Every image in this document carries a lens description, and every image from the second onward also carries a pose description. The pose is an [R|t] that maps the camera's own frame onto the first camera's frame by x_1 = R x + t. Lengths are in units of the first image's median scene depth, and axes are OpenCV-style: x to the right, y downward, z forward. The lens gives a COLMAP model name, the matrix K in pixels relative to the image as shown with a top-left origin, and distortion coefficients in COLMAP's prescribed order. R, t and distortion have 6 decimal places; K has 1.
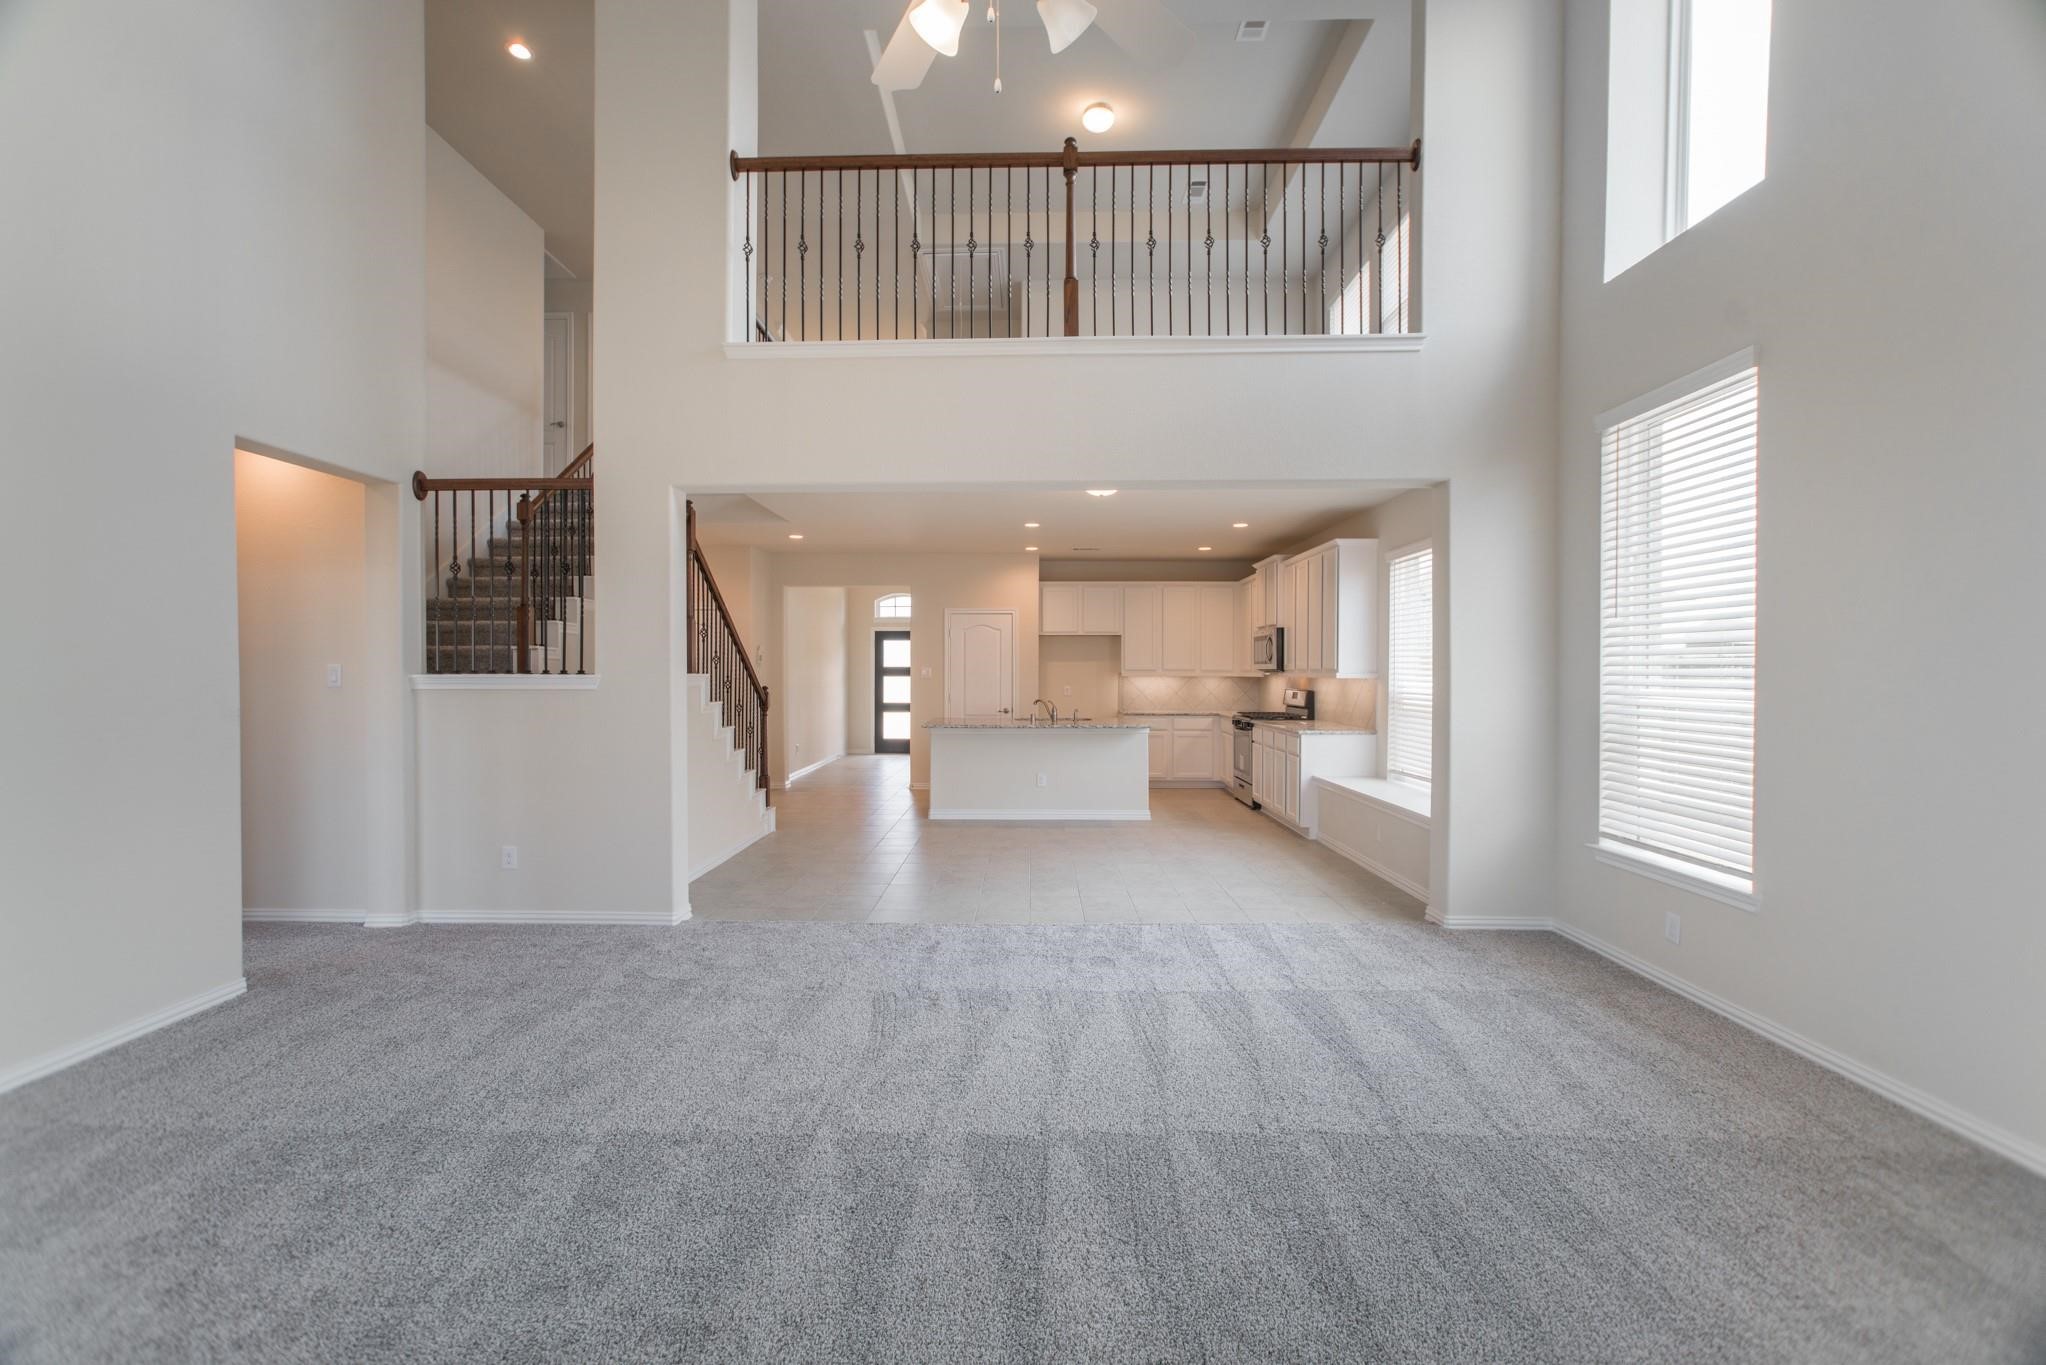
lens RADIAL K [[852.3, 0, 1004.6], [0, 852.3, 683.4], [0, 0, 1]] dist [-0.037416, 0.022626]
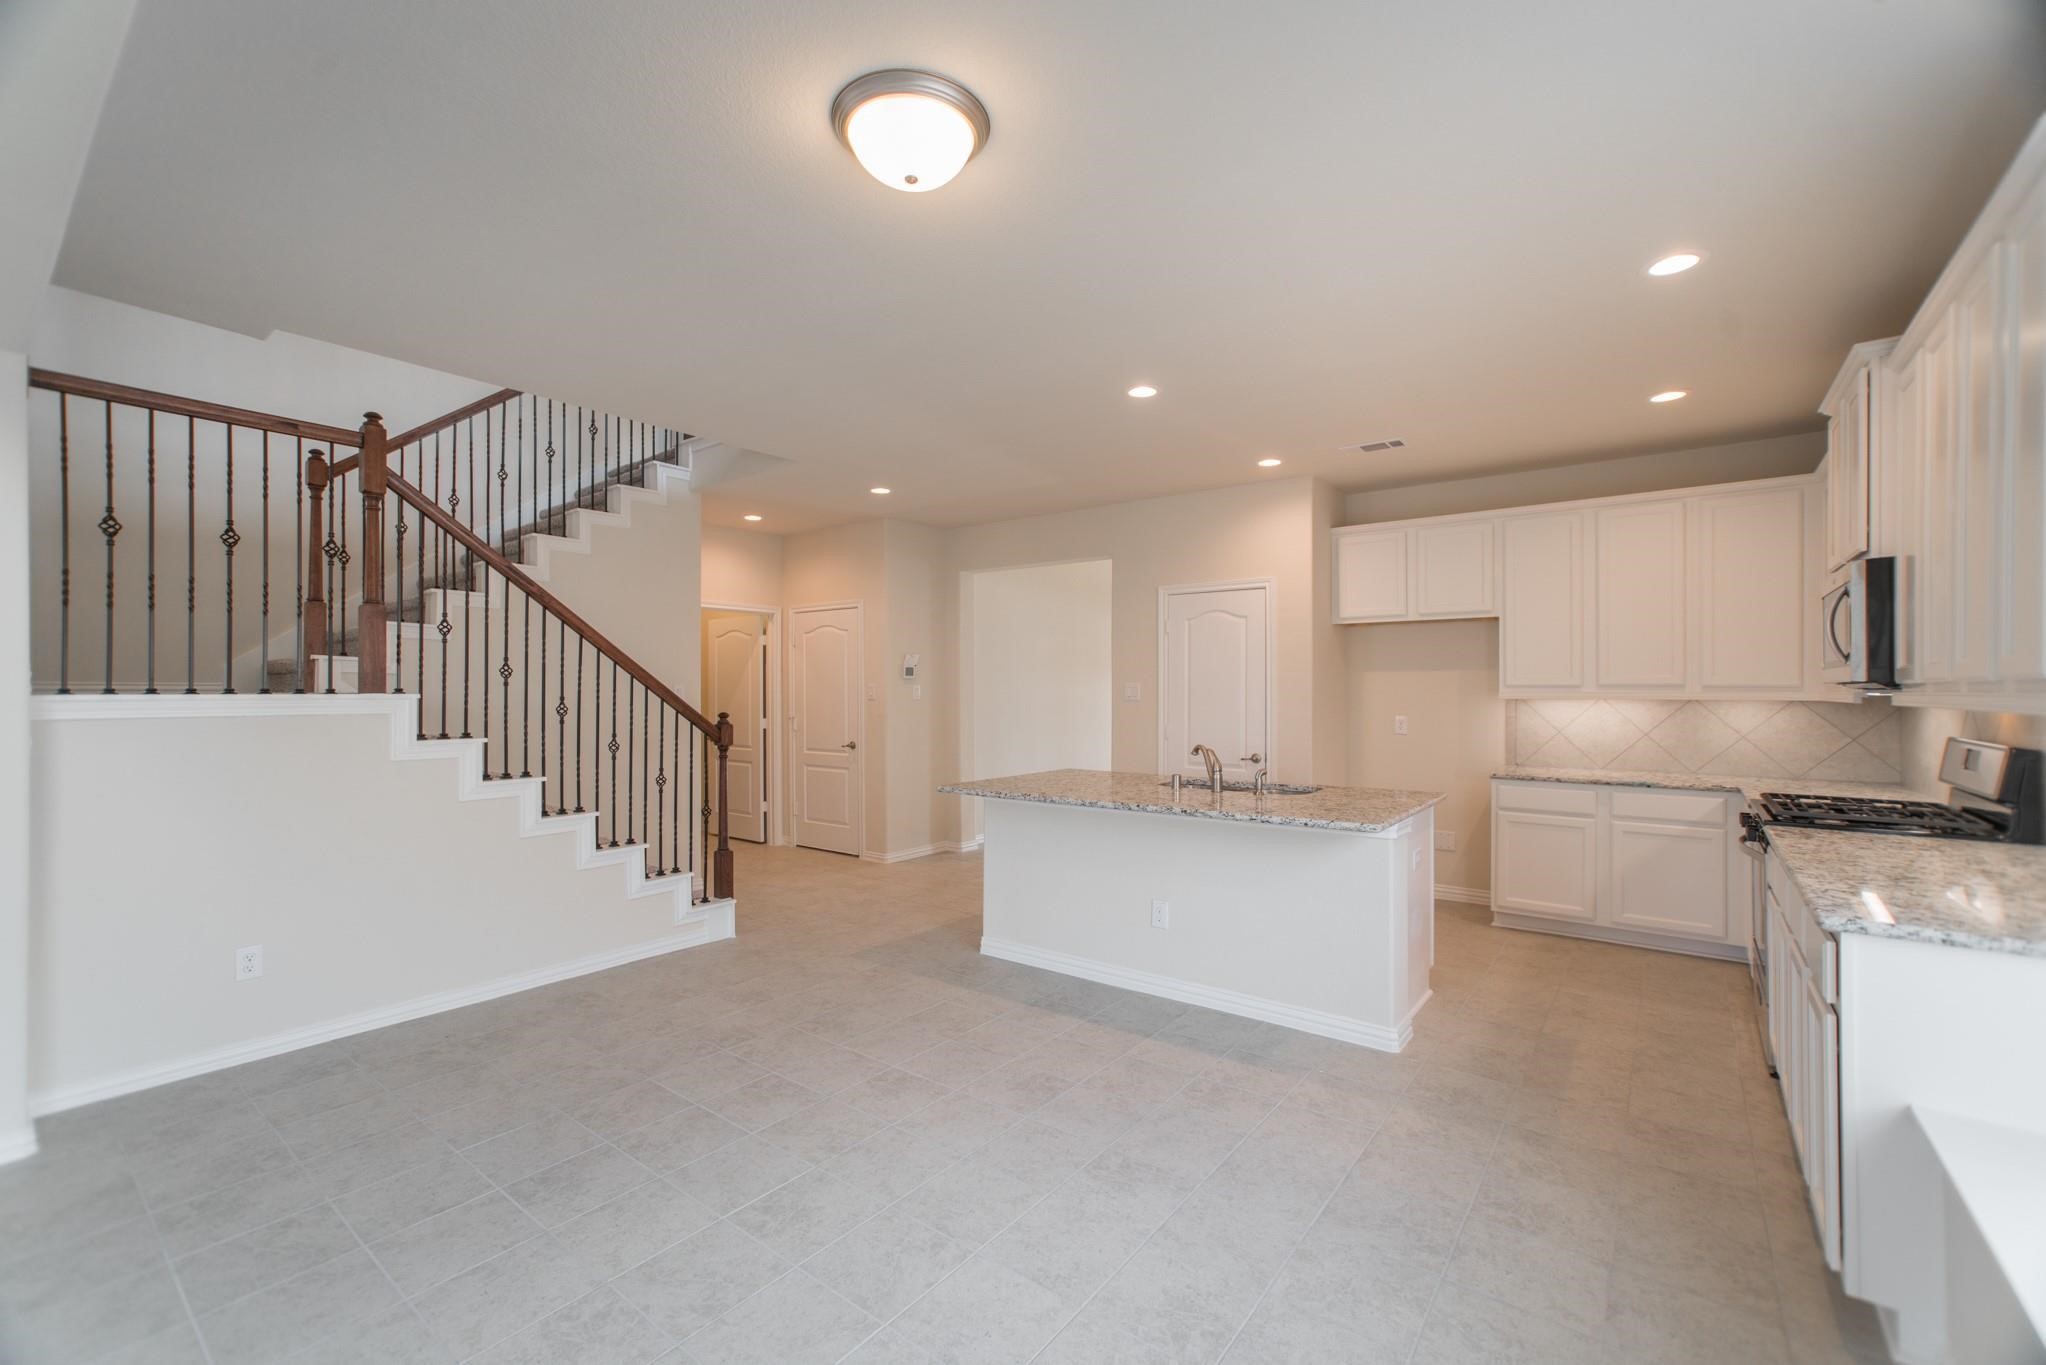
lens RADIAL K [[852.3, 0, 1004.6], [0, 852.3, 683.4], [0, 0, 1]] dist [-0.037416, 0.022626]
pose [[0.800822, -0.005691, -0.598876, 0.232957], [-0.007116, 0.999794, -0.019017, -0.006859], [0.598860, 0.019491, 0.800616, 0.498521]]
